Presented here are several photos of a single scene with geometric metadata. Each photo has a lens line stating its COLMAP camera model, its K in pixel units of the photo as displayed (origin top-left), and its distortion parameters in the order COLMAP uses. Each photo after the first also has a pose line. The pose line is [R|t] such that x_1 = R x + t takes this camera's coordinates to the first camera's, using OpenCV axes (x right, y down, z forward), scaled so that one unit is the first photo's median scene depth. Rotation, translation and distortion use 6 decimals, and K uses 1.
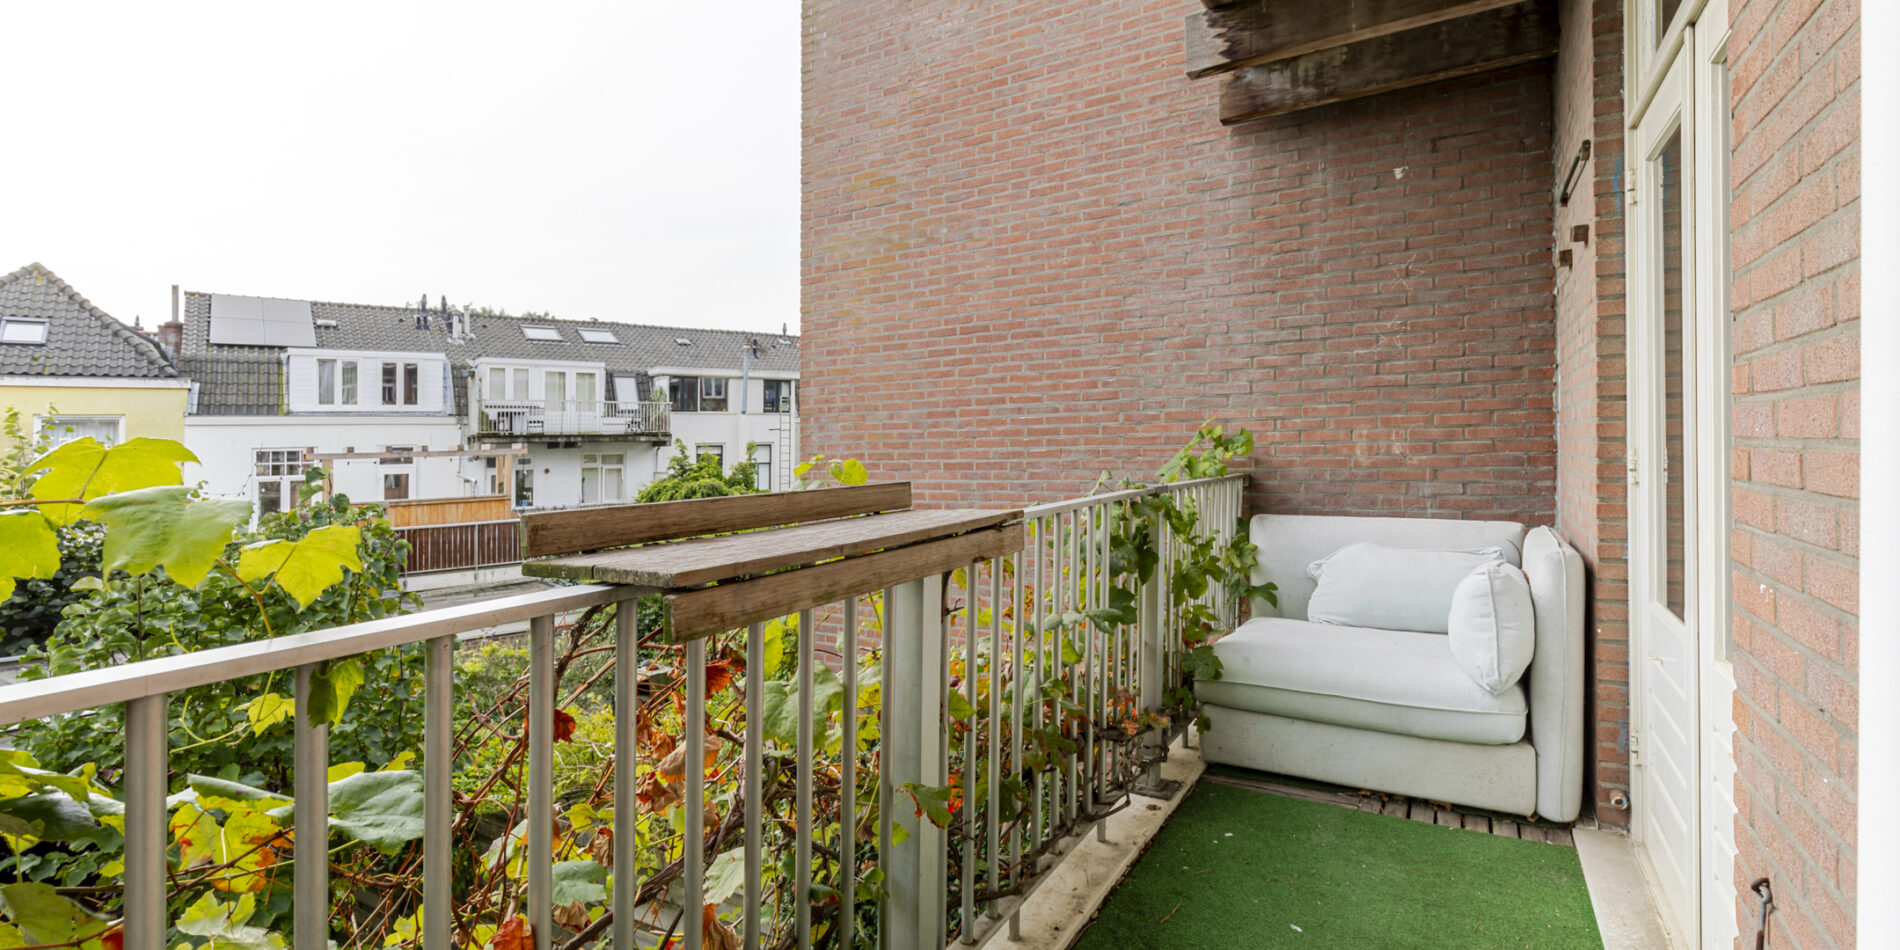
lens RADIAL K [[871.8, 0, 936.1], [0, 871.8, 476.9], [0, 0, 1]] dist [-0.000921, 0.000267]
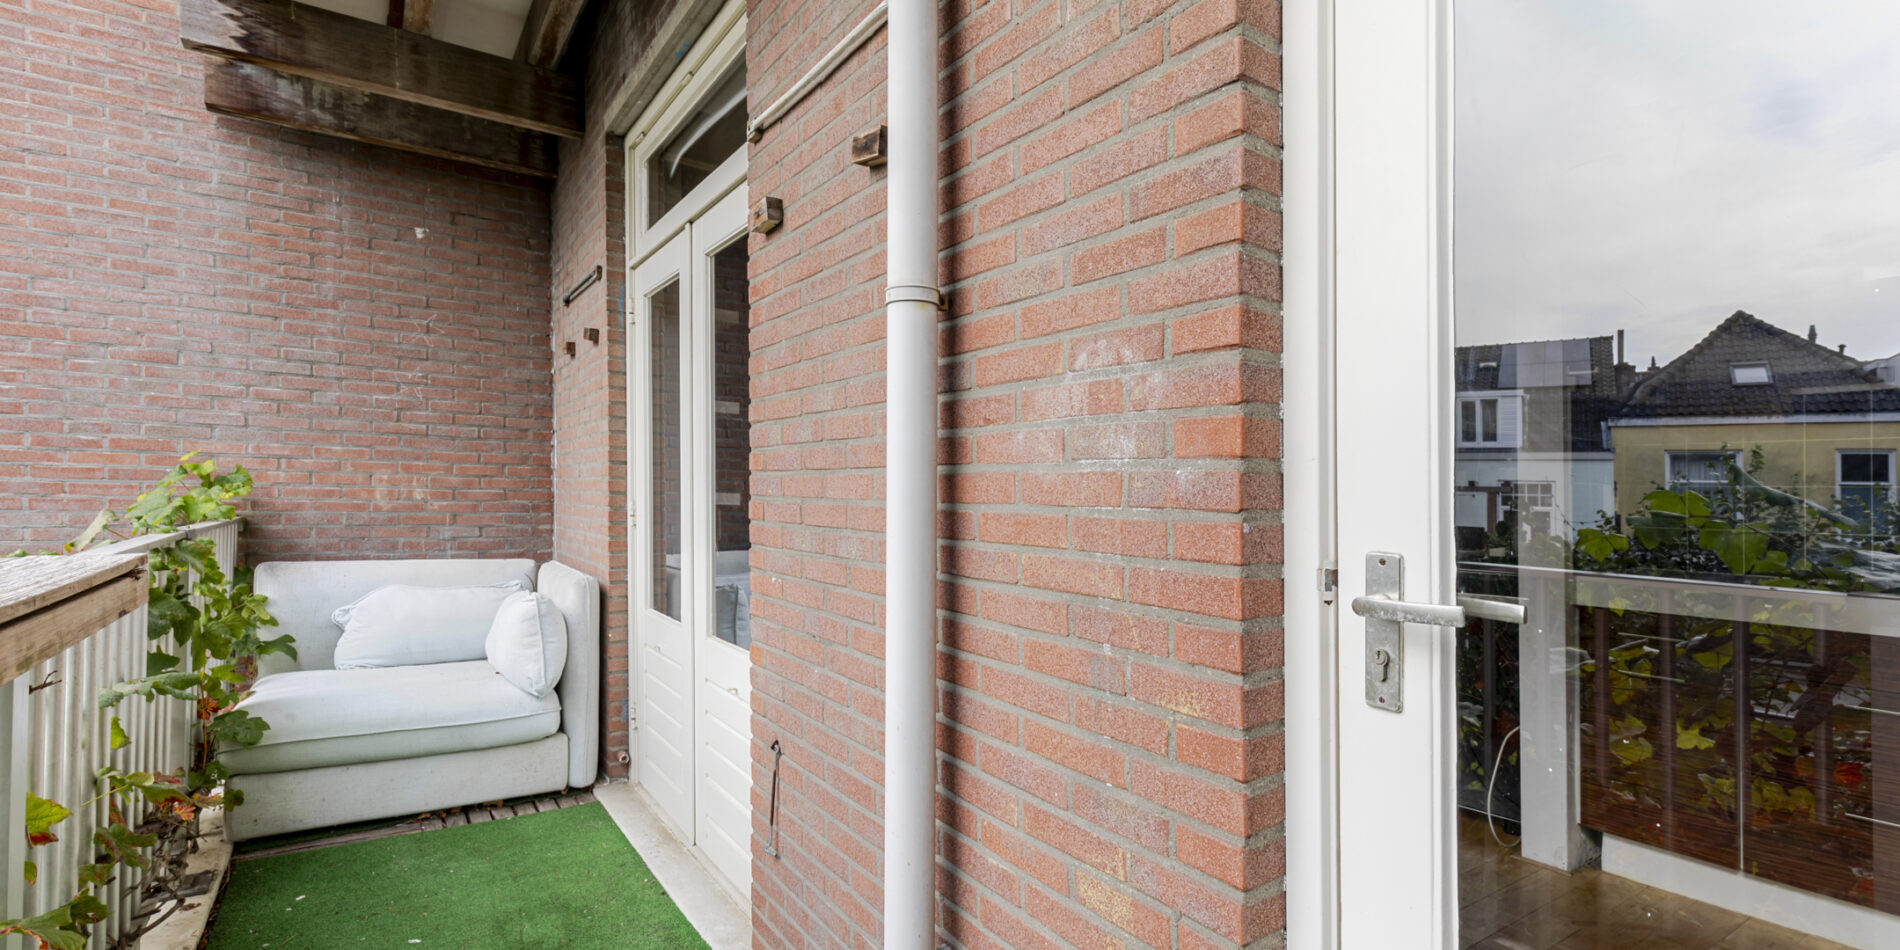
lens RADIAL K [[862.7, 0, 954.7], [0, 862.7, 527.4], [0, 0, 1]] dist [0.003093, 0.000613]
pose [[0.413413, -0.001947, 0.910542, -0.154933], [-0.000766, 0.999997, 0.002486, 0.004549], [-0.910544, -0.001725, 0.413410, -0.021890]]
